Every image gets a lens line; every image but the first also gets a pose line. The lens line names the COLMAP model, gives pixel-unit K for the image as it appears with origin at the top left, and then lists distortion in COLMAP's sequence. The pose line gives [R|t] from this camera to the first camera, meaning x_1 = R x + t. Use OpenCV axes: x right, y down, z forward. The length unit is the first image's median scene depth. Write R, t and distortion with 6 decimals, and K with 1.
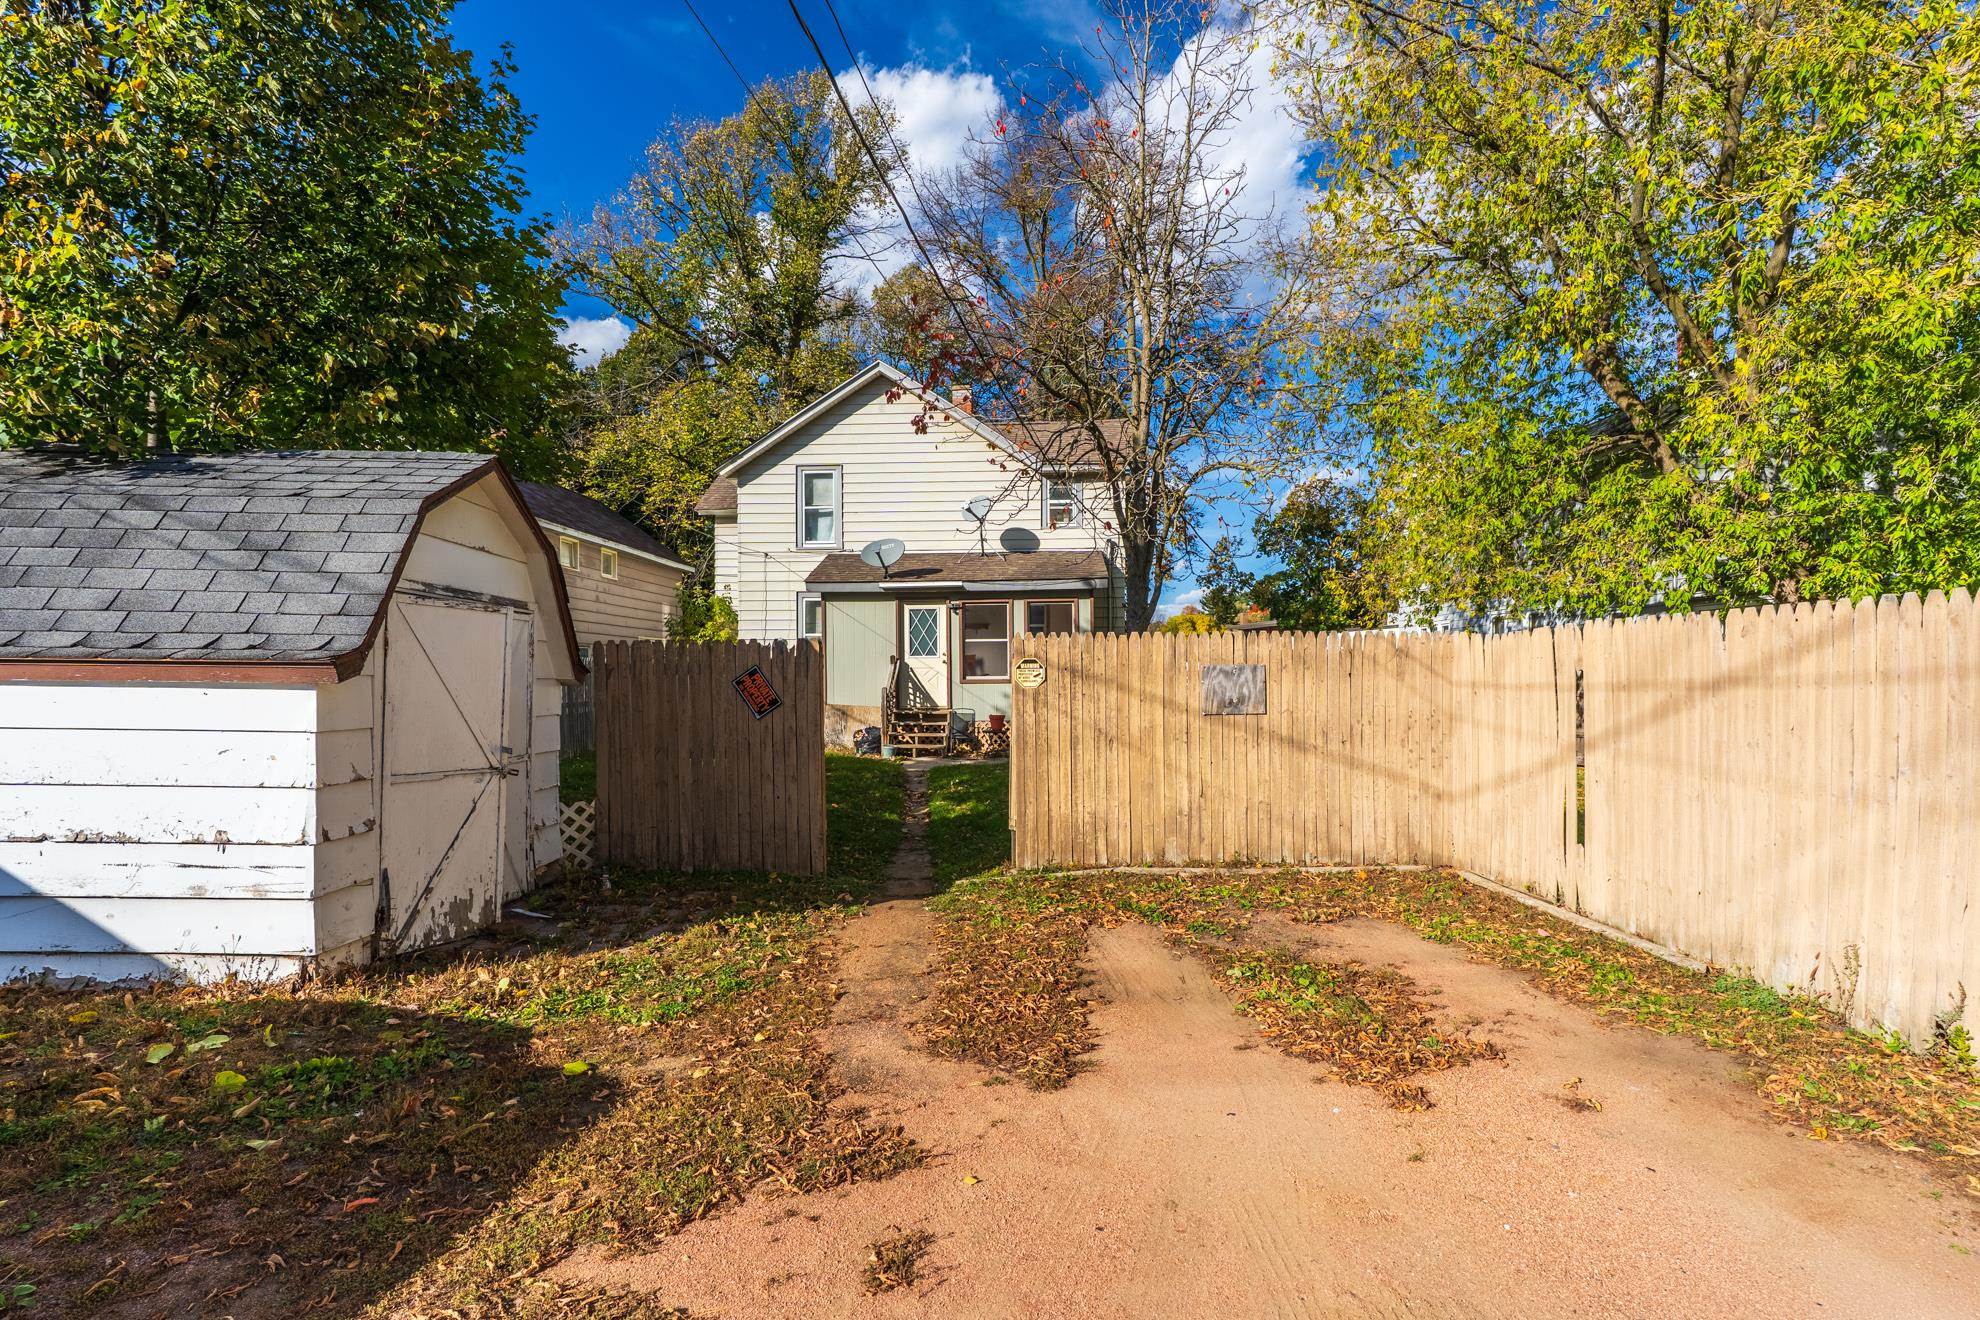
lens RADIAL K [[915.6, 0, 980.6], [0, 915.6, 667.6], [0, 0, 1]] dist [-0.002651, 0.000911]
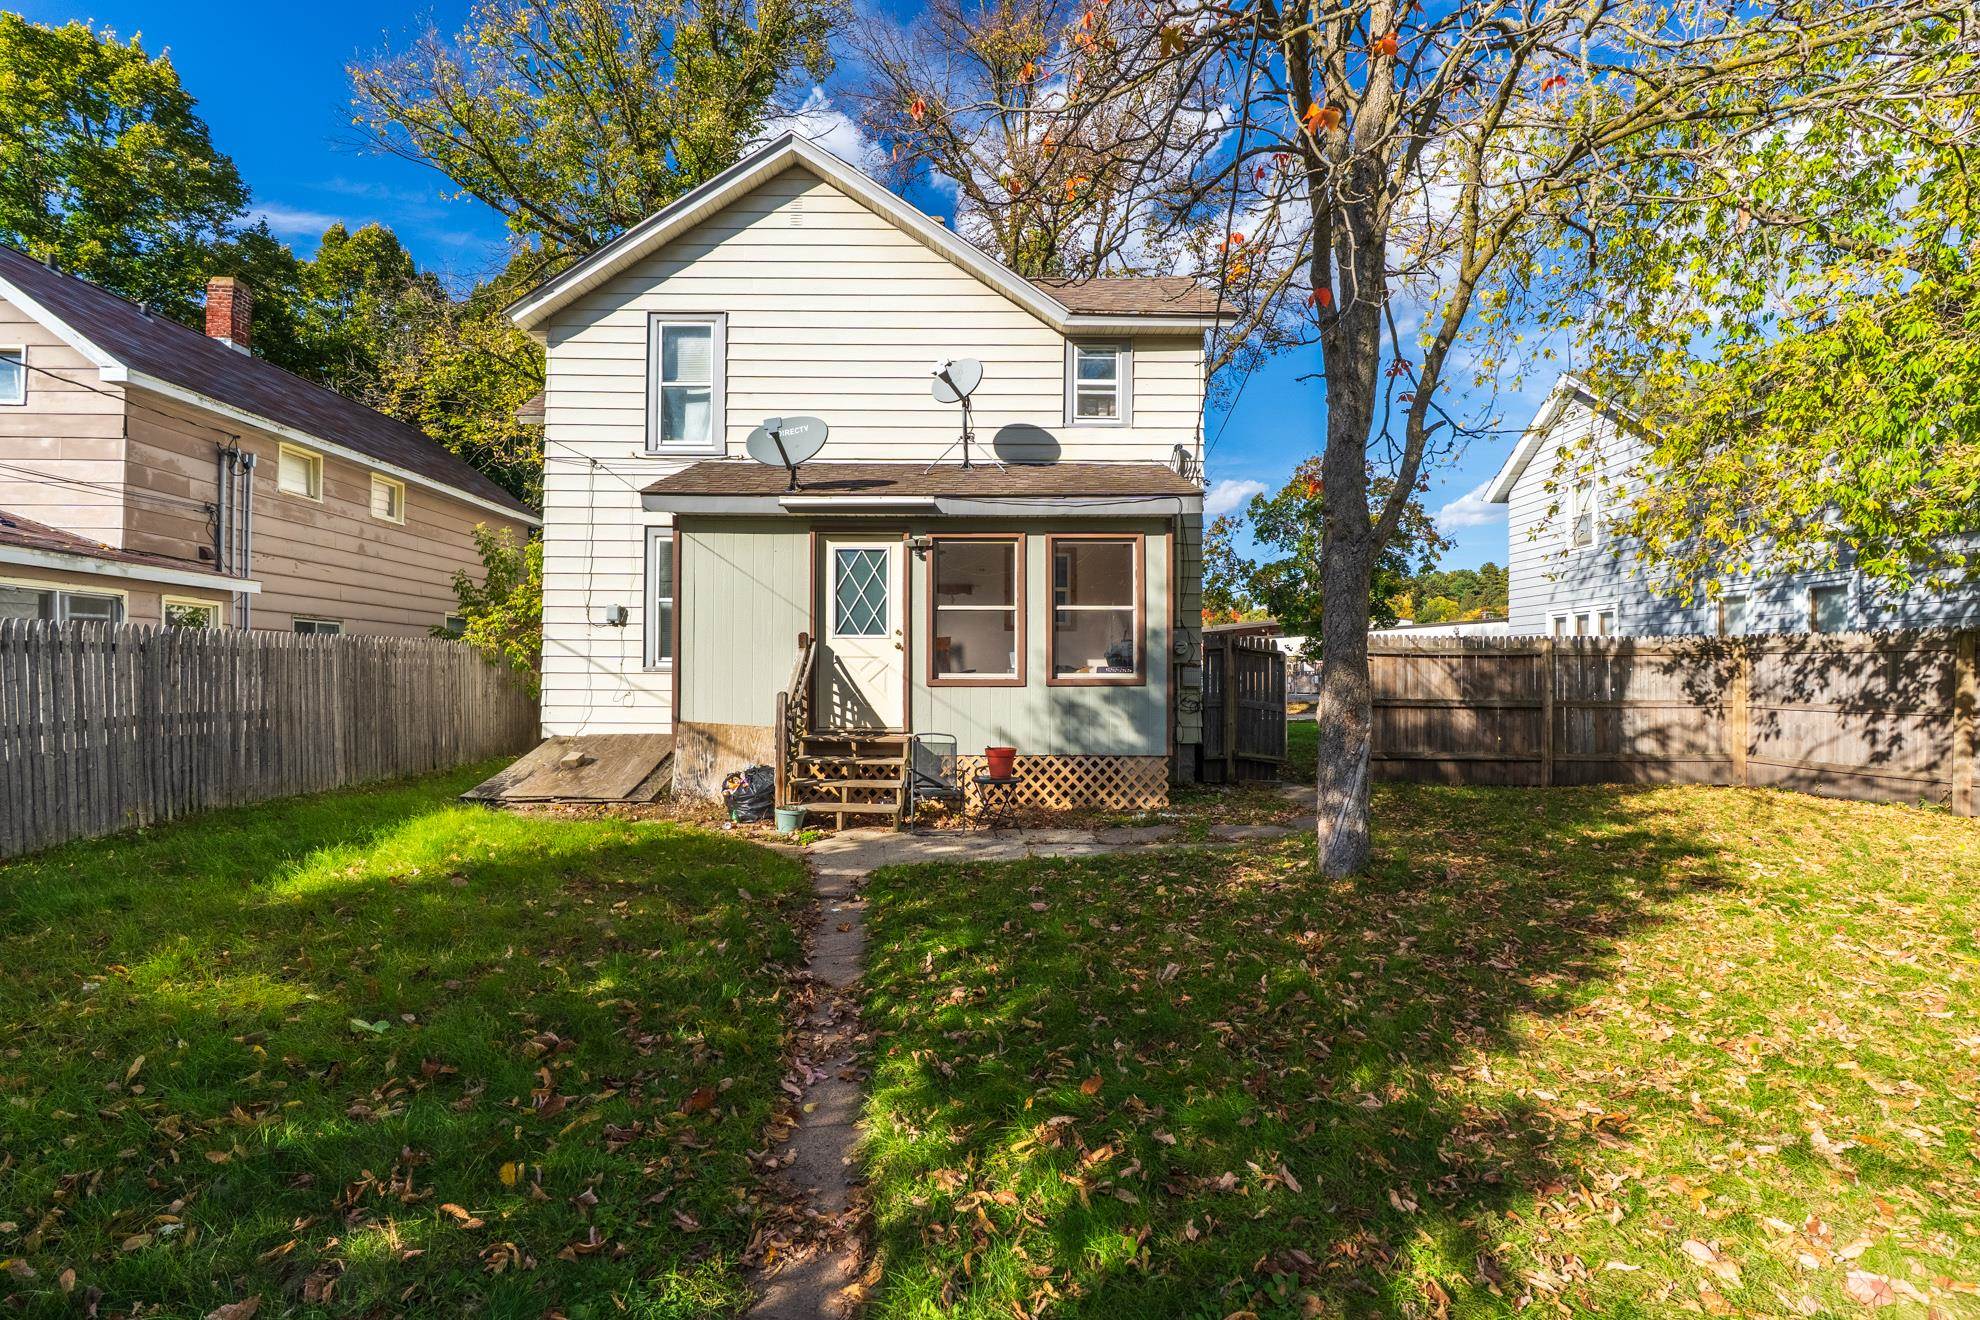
lens RADIAL K [[915.6, 0, 955.5], [0, 915.6, 667.4], [0, 0, 1]] dist [-0.002651, 0.000911]
pose [[0.999224, 0.013400, 0.037032, -0.025645], [-0.013268, 0.999905, -0.003803, 0.007903], [-0.037080, 0.003308, 0.999307, 0.451740]]
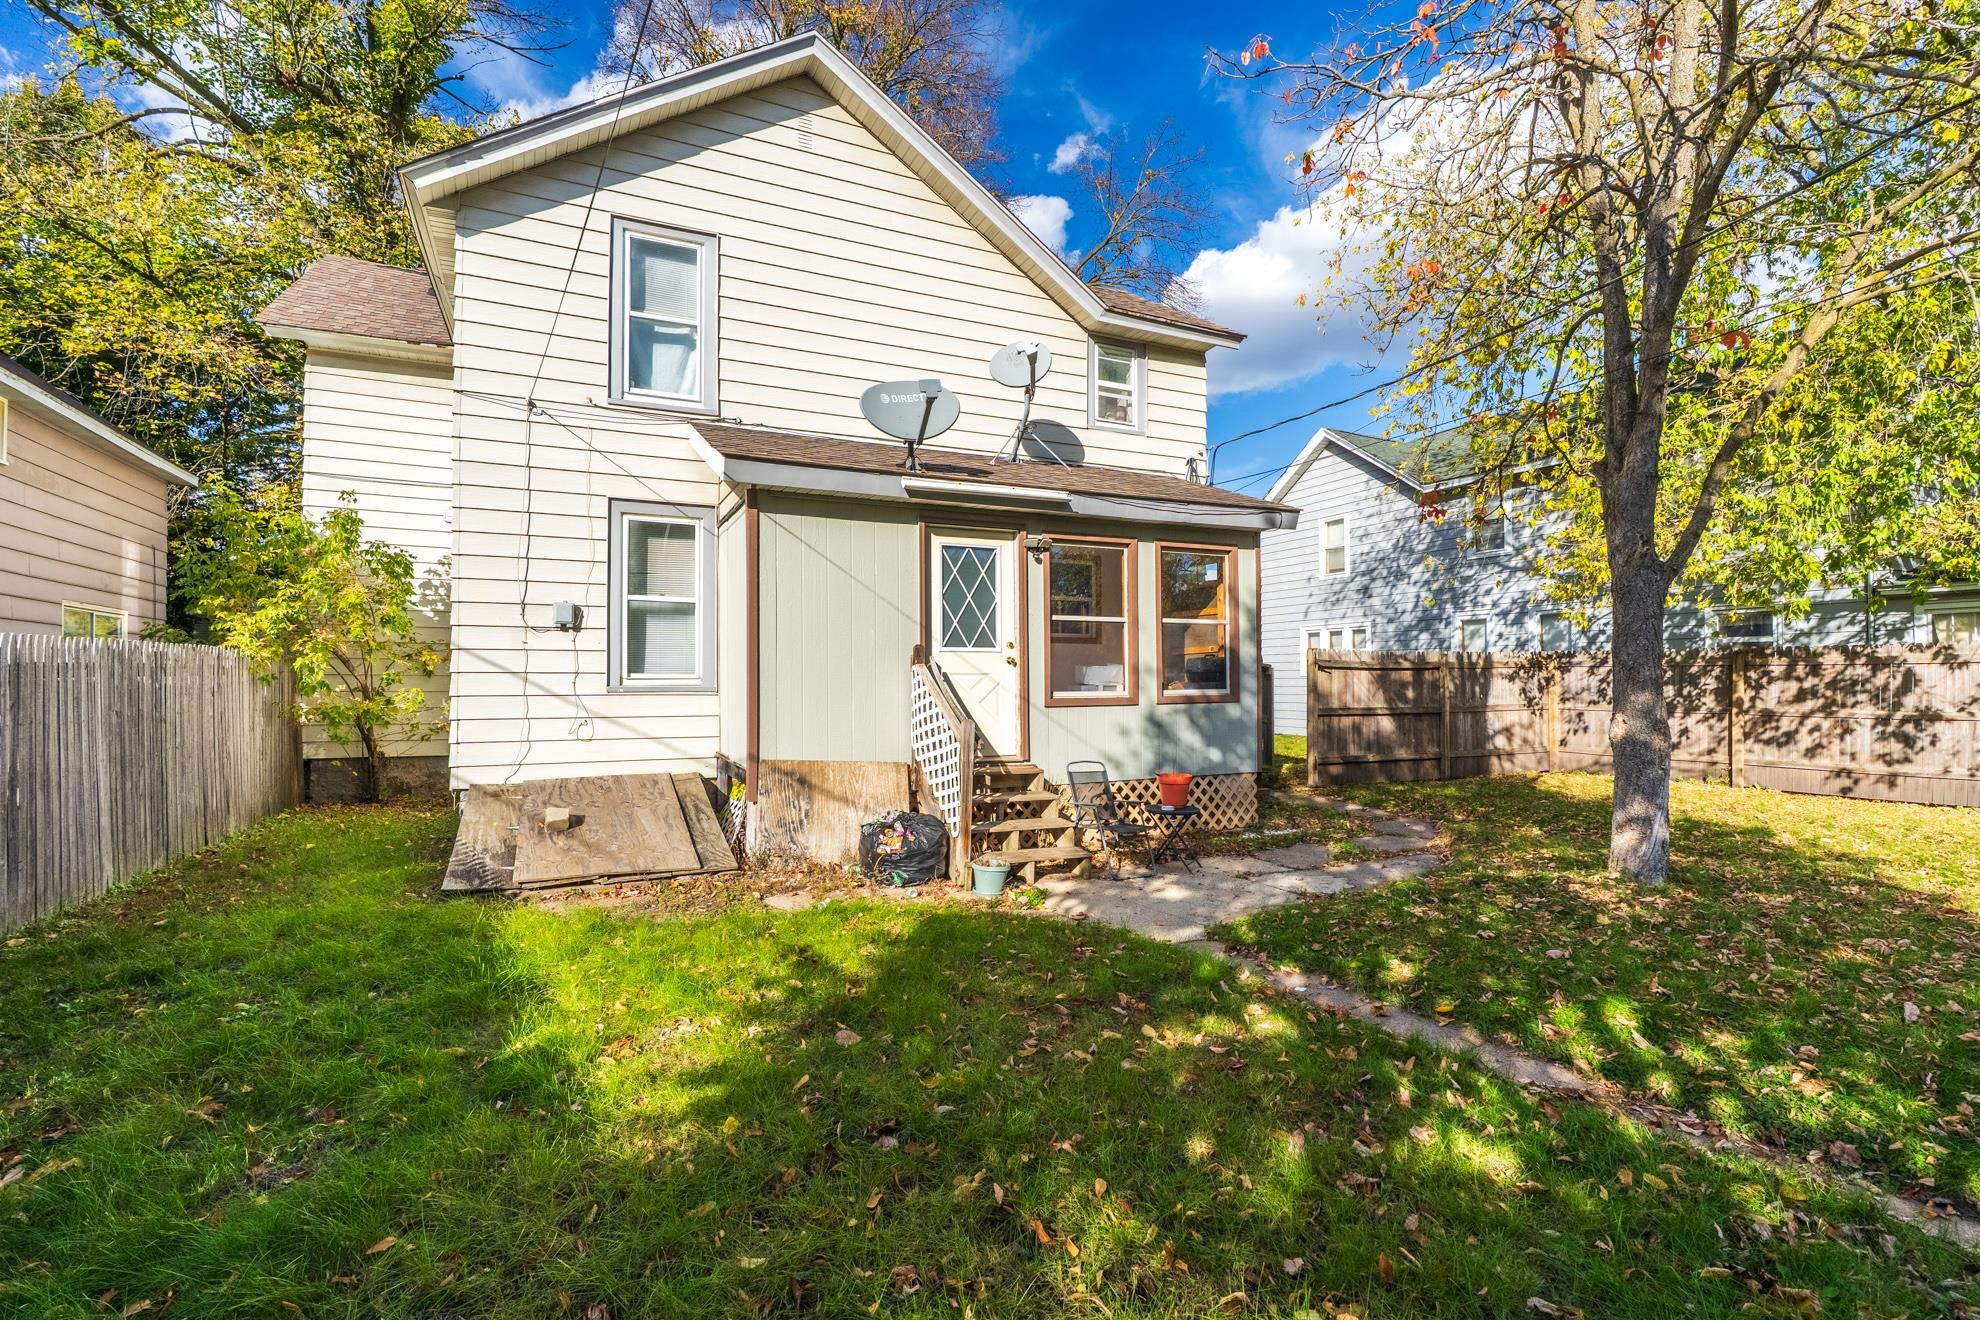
lens RADIAL K [[915.6, 0, 986.5], [0, 915.6, 664.1], [0, 0, 1]] dist [-0.002651, 0.000911]
pose [[0.886651, 0.013204, 0.462250, -0.268746], [-0.006152, 0.999841, -0.016760, 0.003078], [-0.462398, 0.012016, 0.886591, 0.585402]]
